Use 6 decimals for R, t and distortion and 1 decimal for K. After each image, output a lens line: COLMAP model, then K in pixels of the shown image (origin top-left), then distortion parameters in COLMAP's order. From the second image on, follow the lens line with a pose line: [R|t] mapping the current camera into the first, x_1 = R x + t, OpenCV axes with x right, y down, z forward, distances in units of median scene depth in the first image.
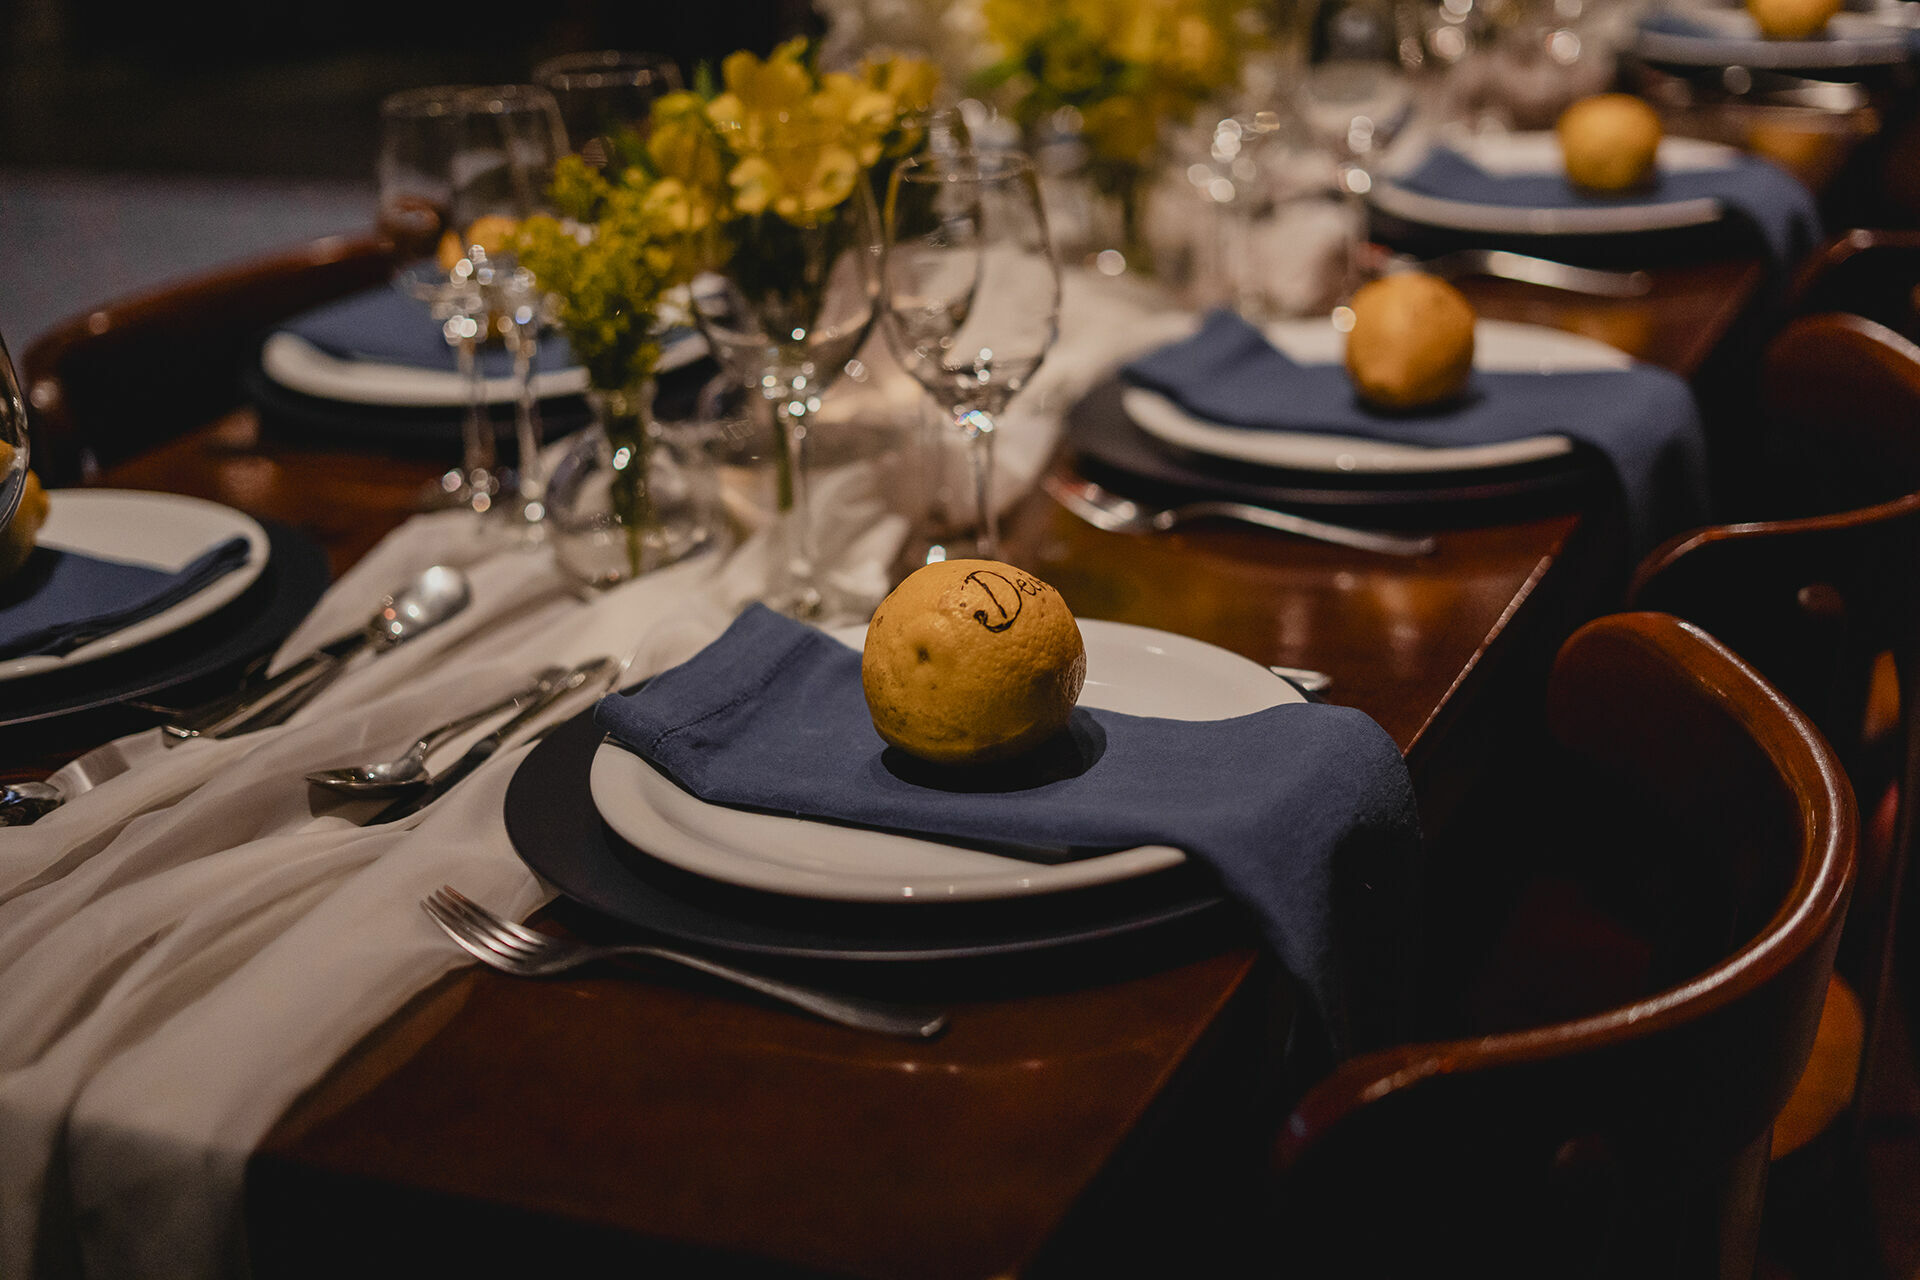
lens RADIAL K [[2759.5, 0, 960.0], [0, 2759.5, 640.0], [0, 0, 1]] dist [-0.042136, 0.010768]
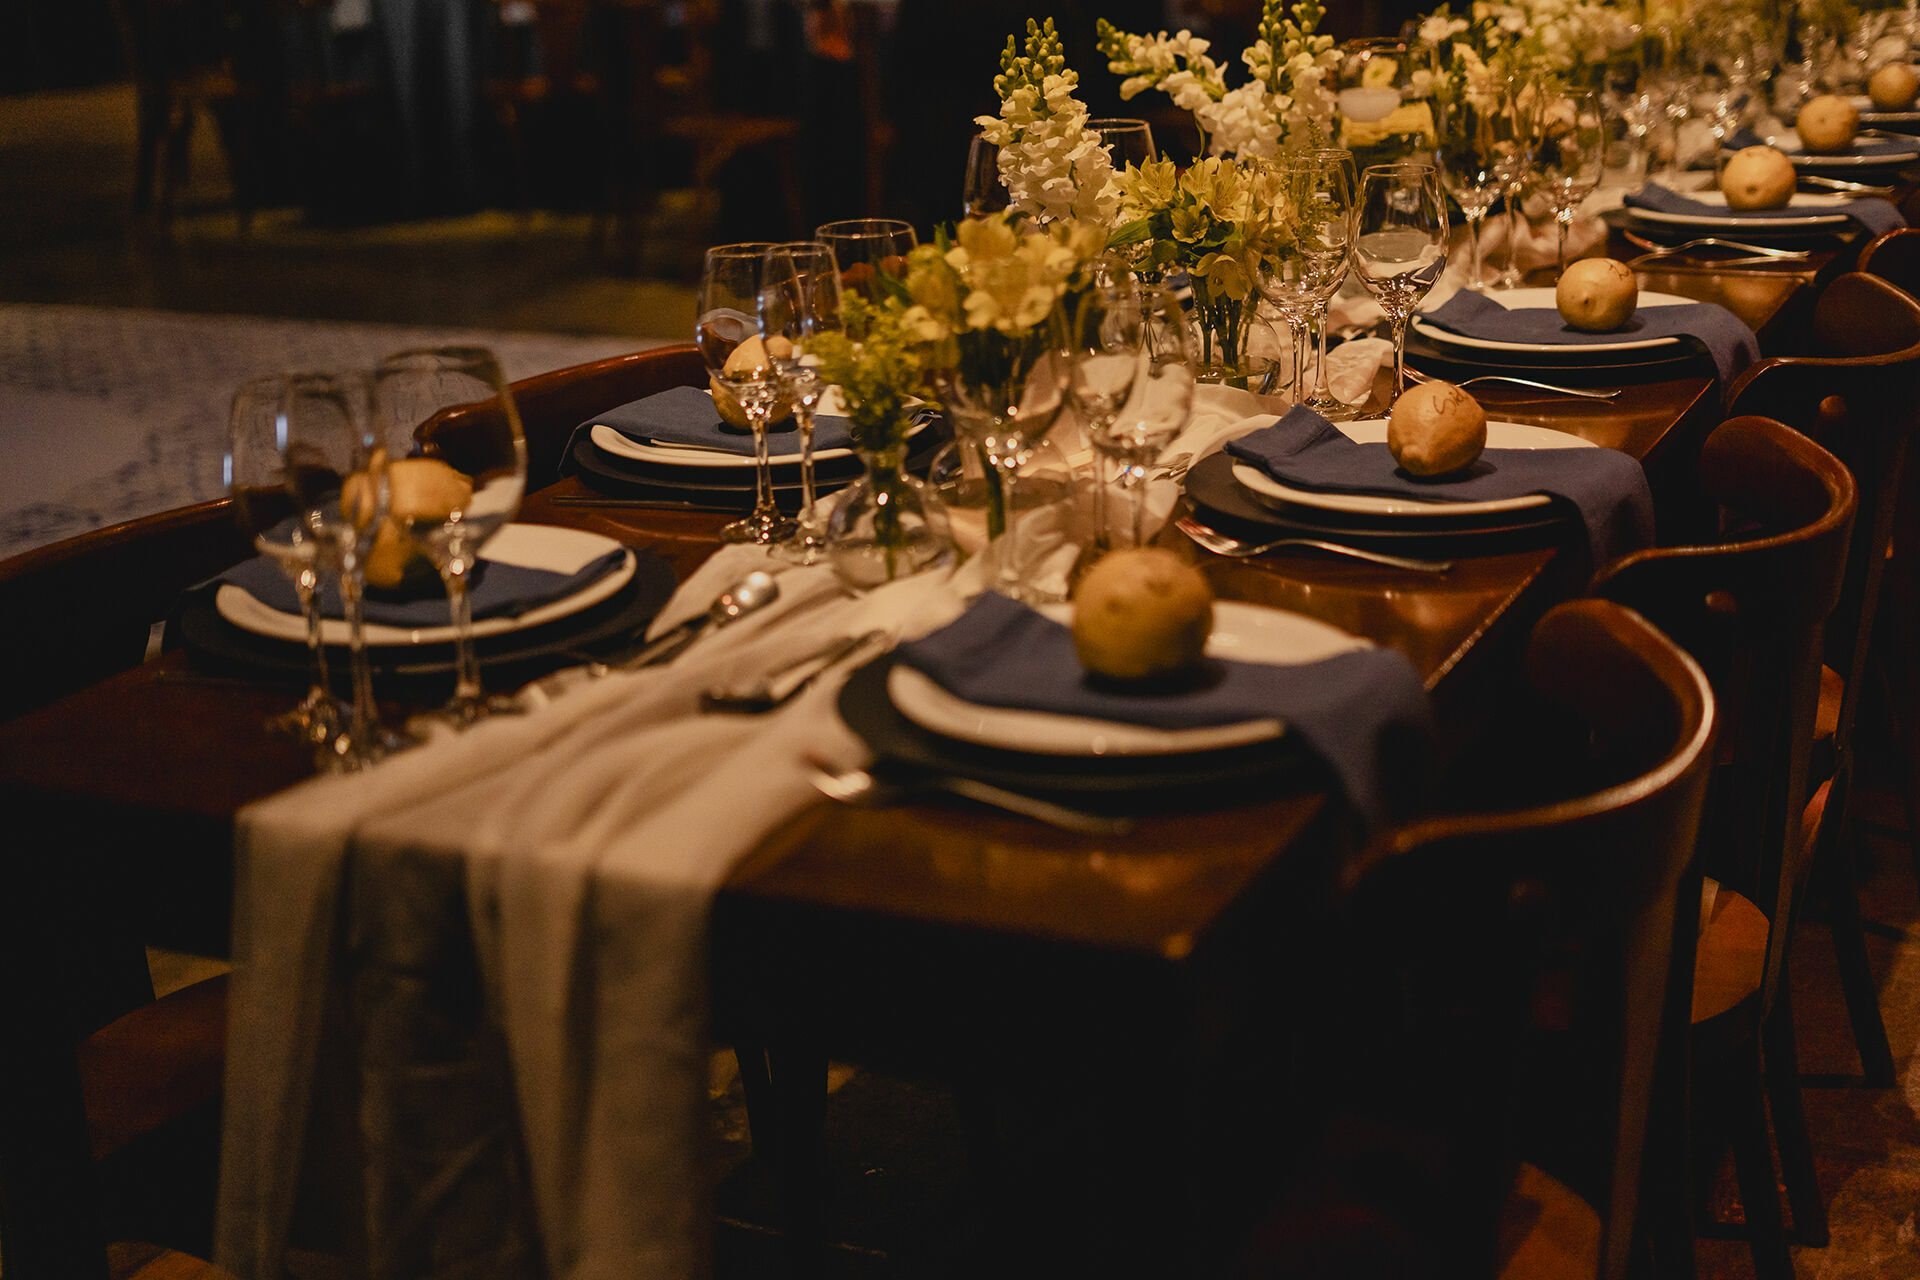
lens RADIAL K [[2759.5, 0, 960.0], [0, 2759.5, 640.0], [0, 0, 1]] dist [-0.042136, 0.010768]
pose [[0.999750, 0.010567, -0.019721, -0.053999], [-0.011653, 0.998373, -0.055812, 0.087731], [0.019099, 0.056028, 0.998246, -0.429139]]
